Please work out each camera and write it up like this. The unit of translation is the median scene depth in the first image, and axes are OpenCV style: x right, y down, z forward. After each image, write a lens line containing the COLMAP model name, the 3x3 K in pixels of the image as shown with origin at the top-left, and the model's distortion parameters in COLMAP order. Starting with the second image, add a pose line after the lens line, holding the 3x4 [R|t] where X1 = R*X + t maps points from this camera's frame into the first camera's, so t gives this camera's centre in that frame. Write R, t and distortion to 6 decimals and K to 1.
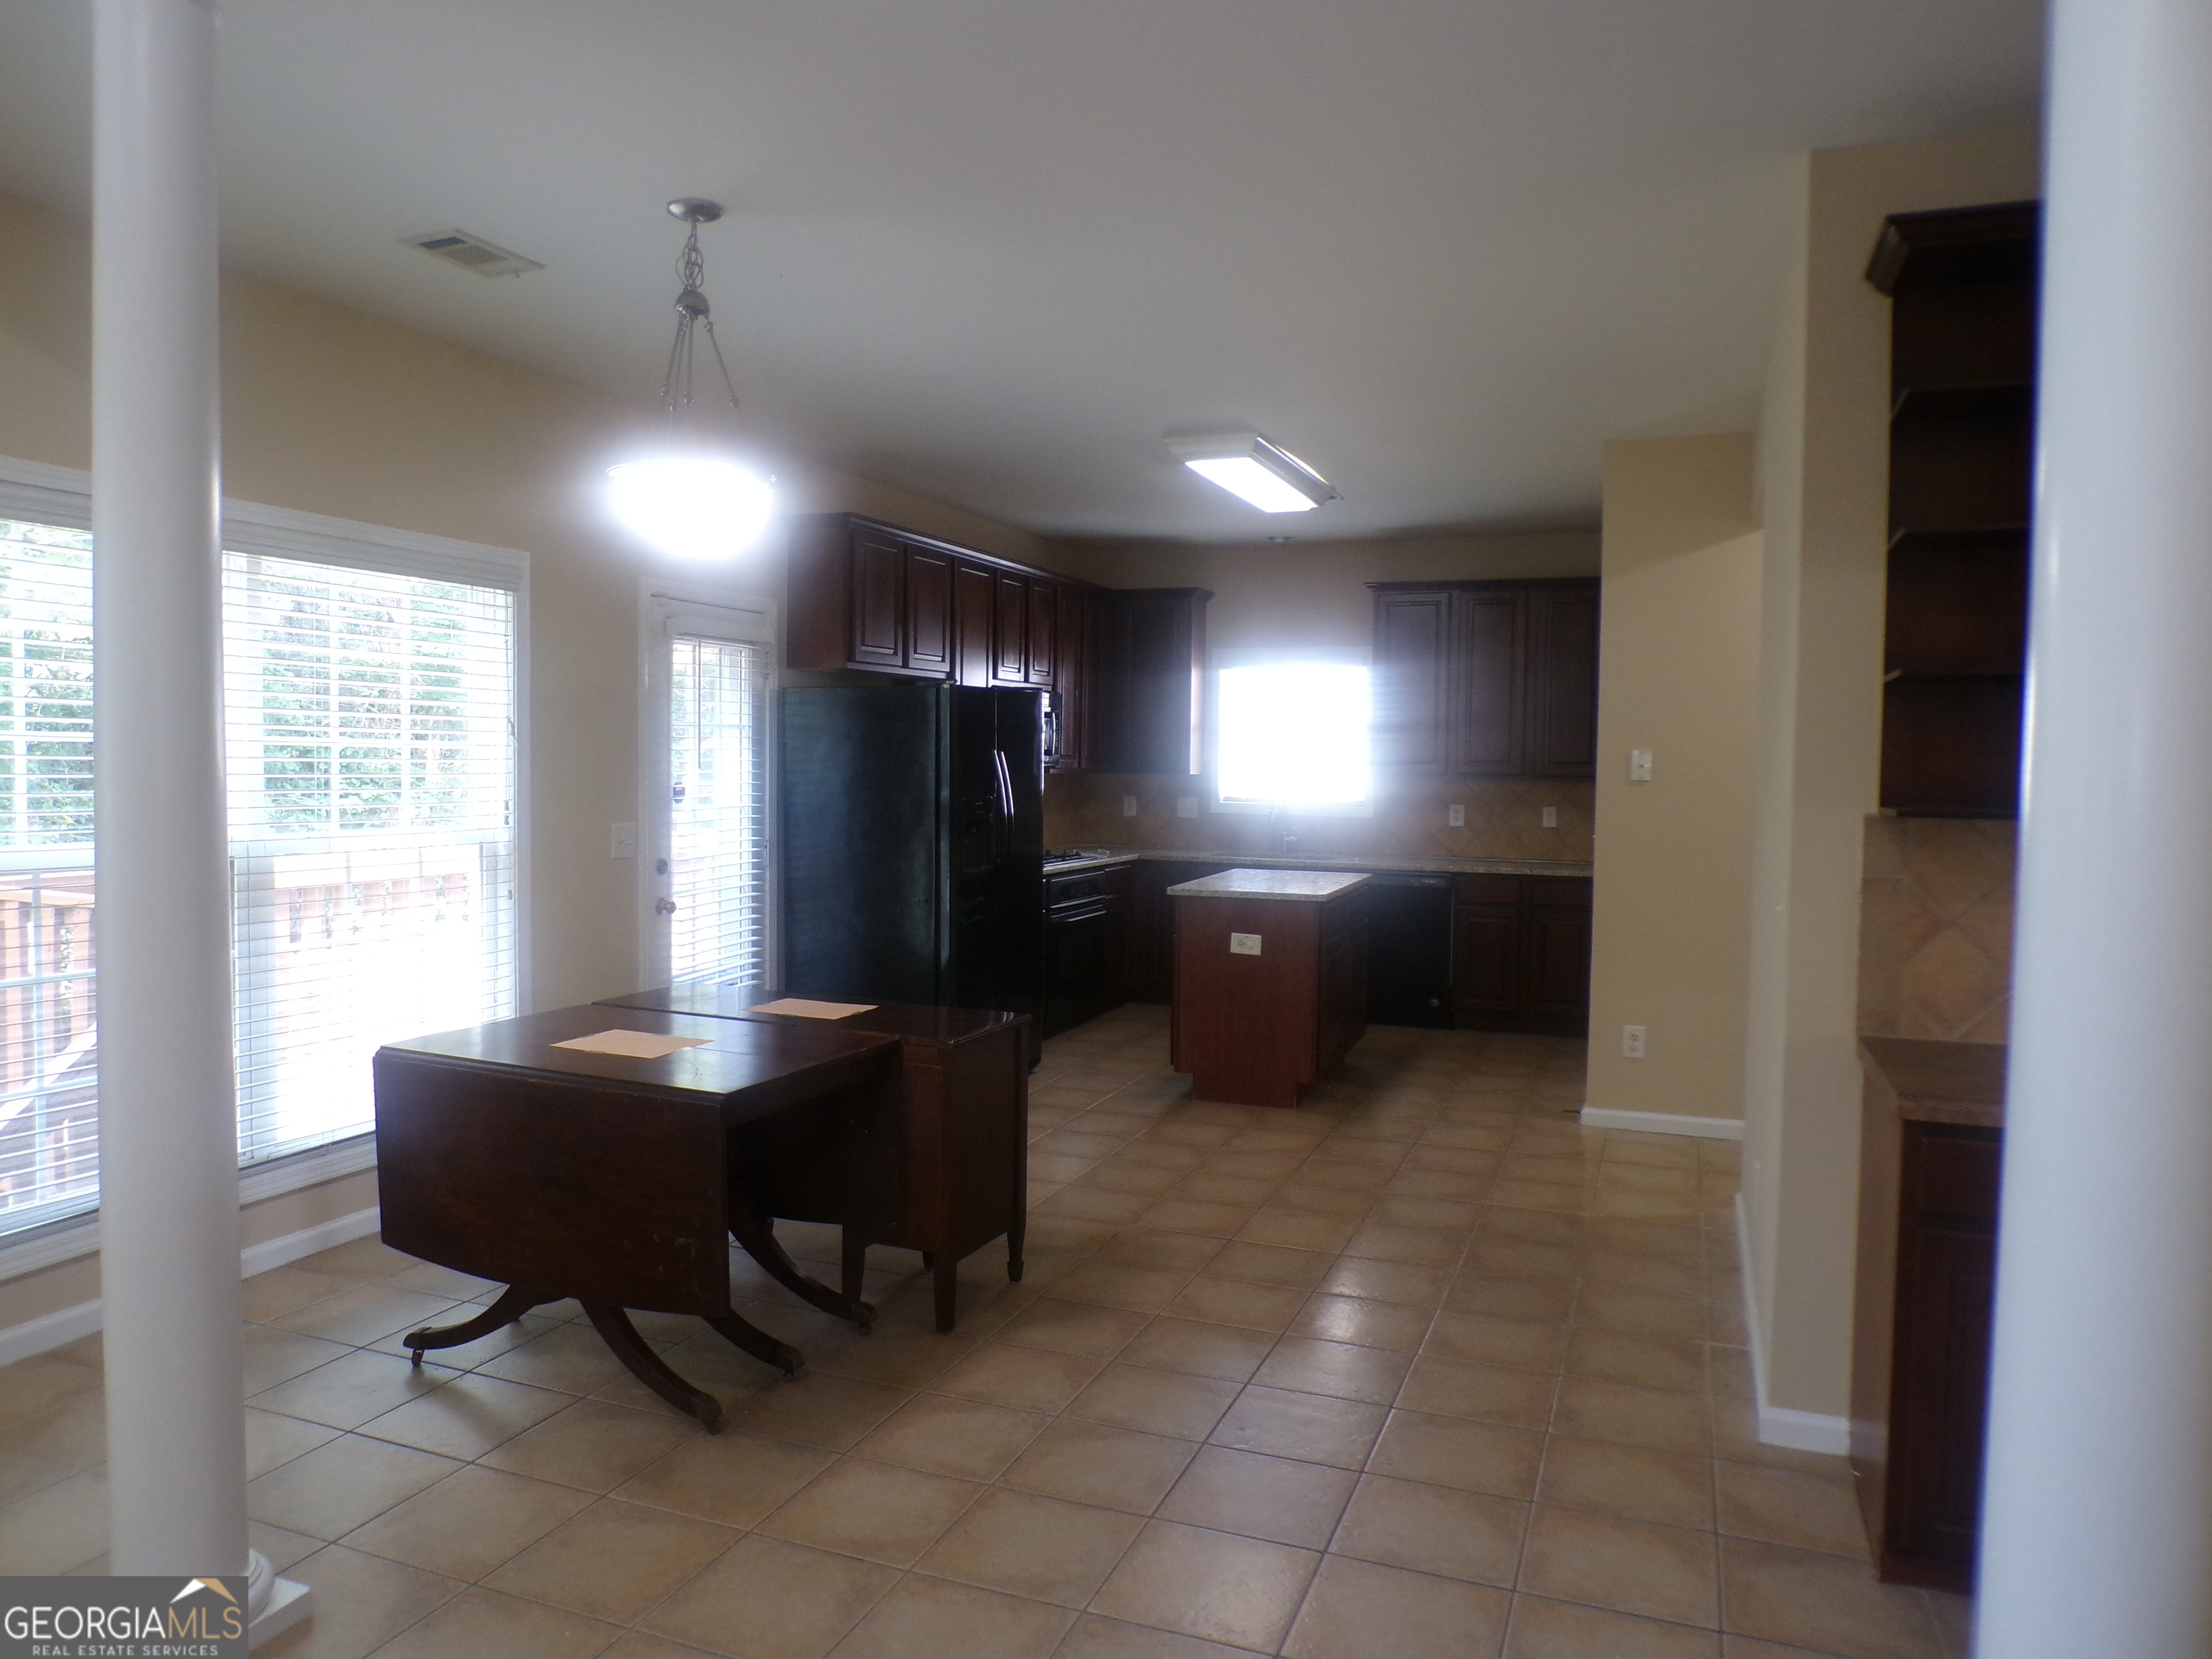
lens RADIAL K [[1489.3, 0, 1114.4], [0, 1489.3, 826.0], [0, 0, 1]] dist [-0.050889, 0.028044]
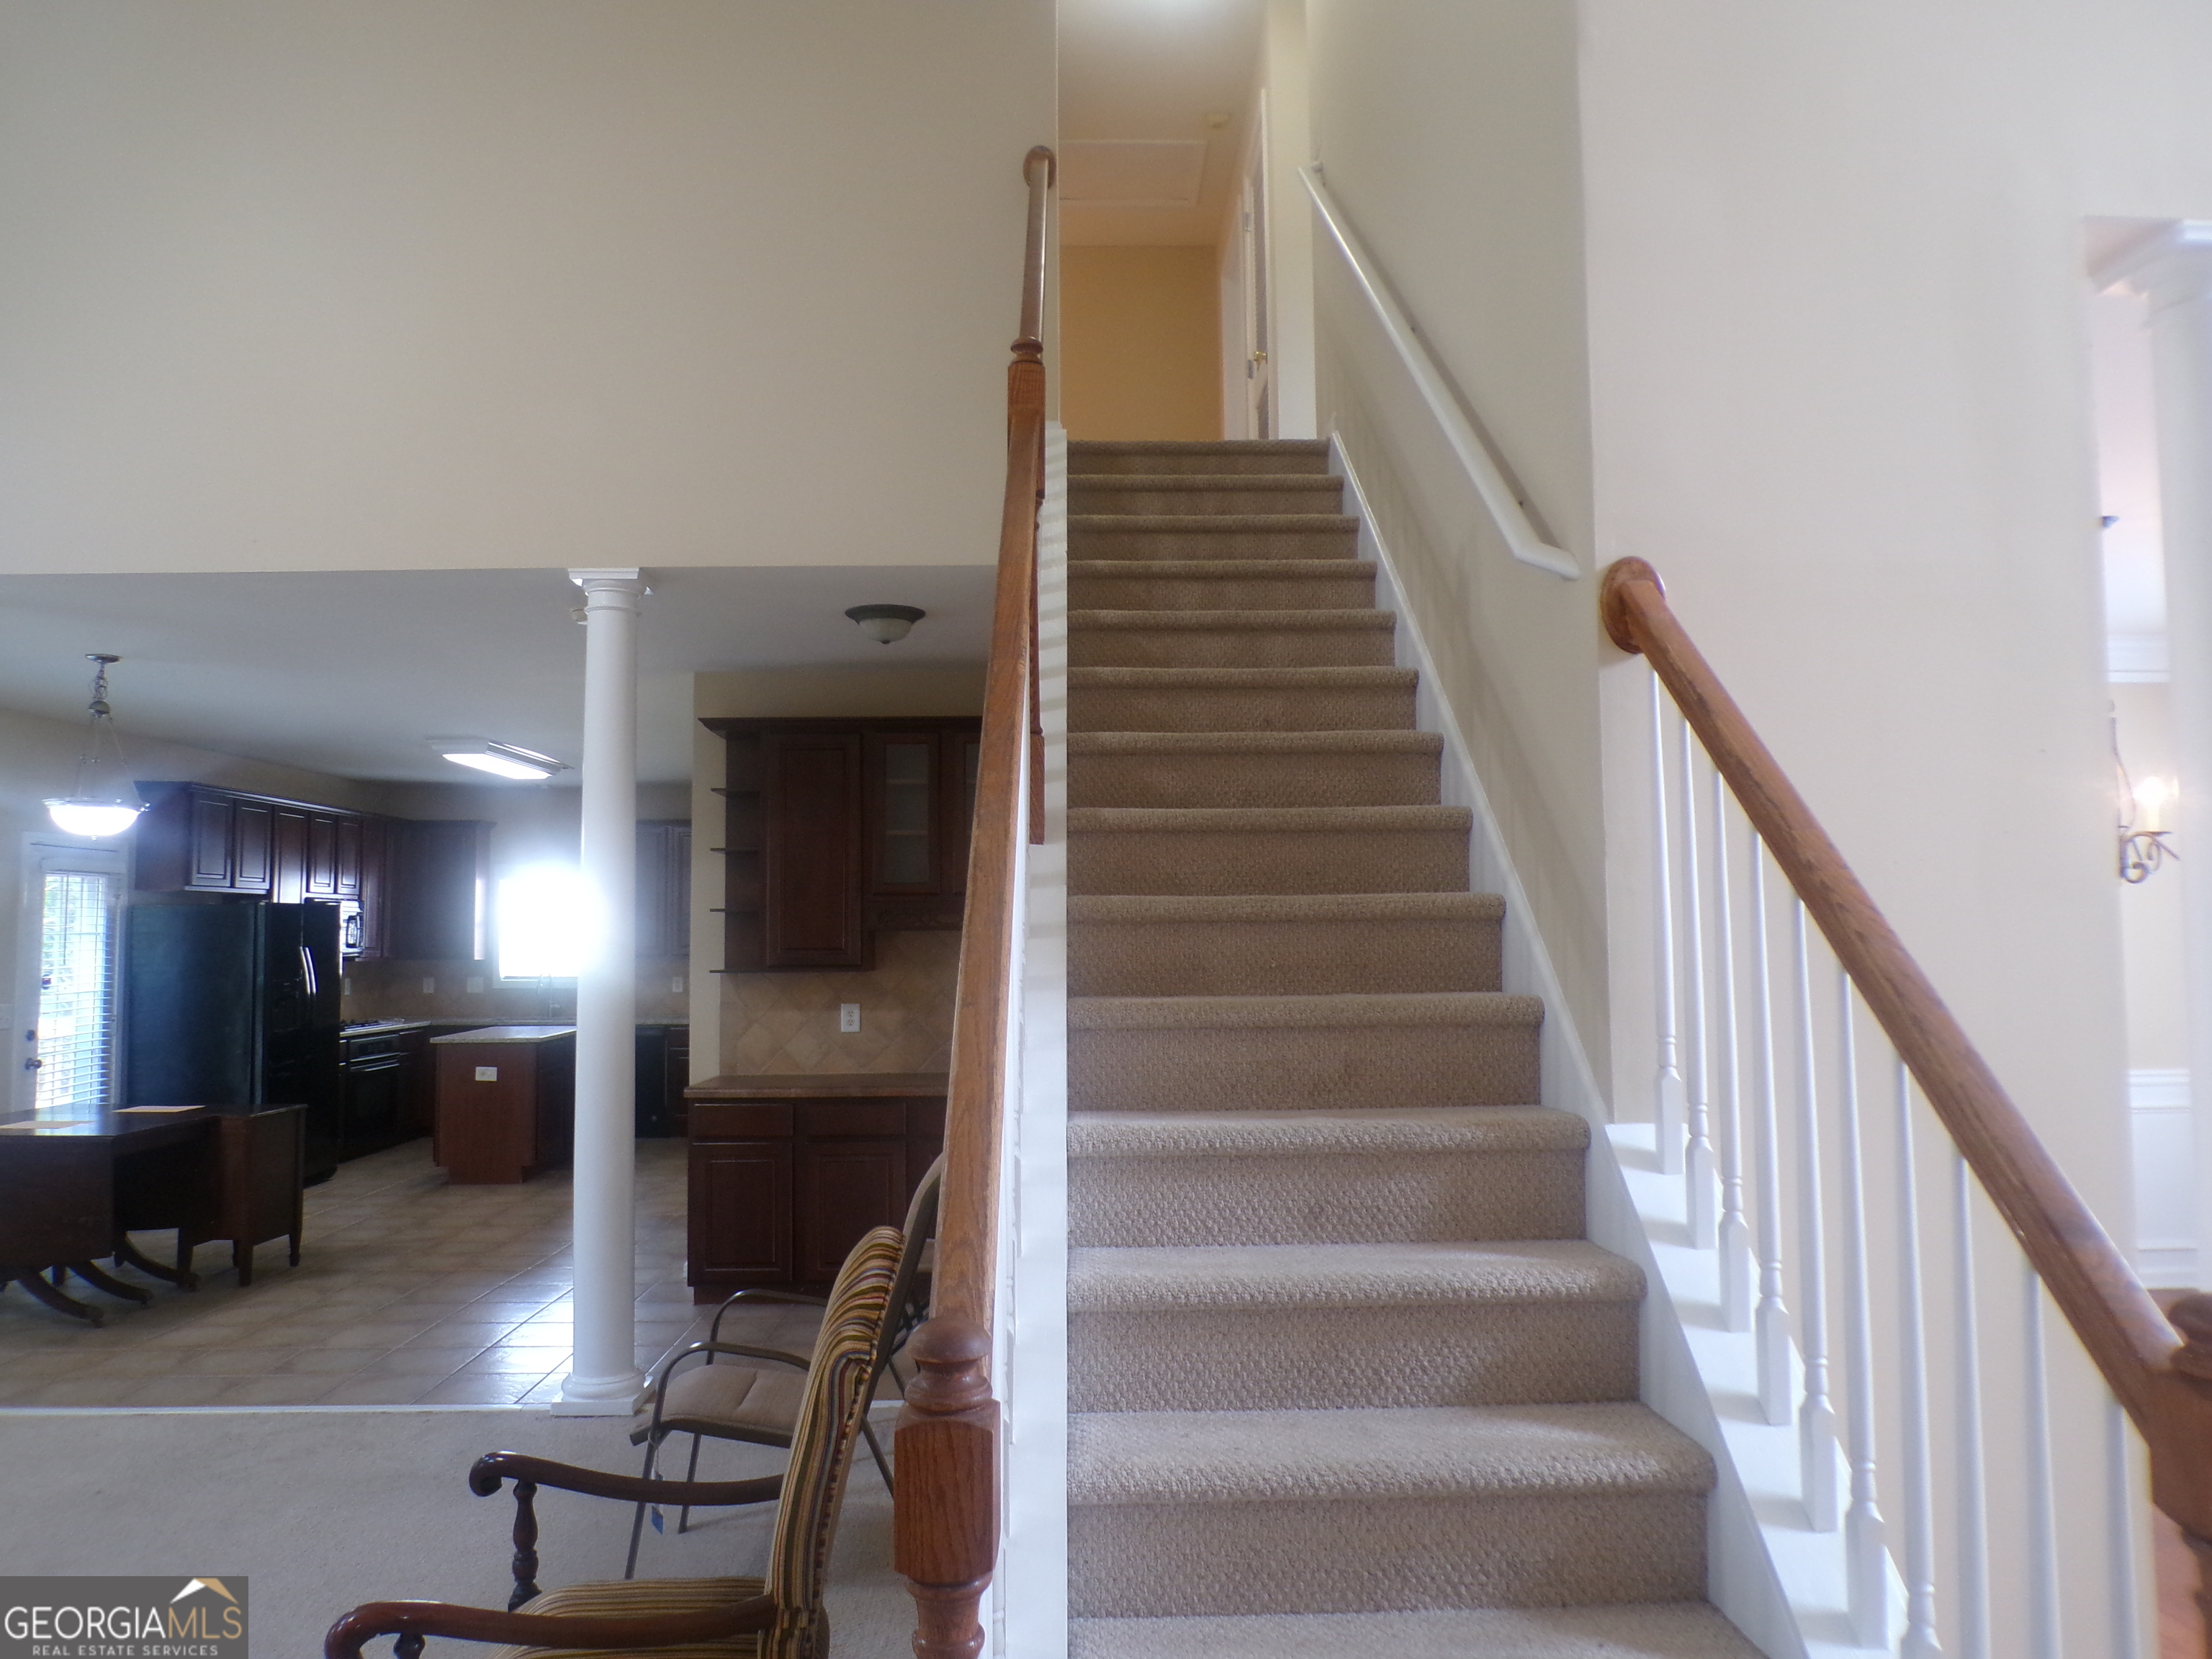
lens RADIAL K [[1489.3, 0, 1114.4], [0, 1489.3, 826.0], [0, 0, 1]] dist [-0.050889, 0.028044]
pose [[0.922074, 0.008522, 0.386919, 0.094776], [0.037198, 0.993177, -0.110522, 0.019481], [-0.385221, 0.116302, 0.915466, -0.619343]]
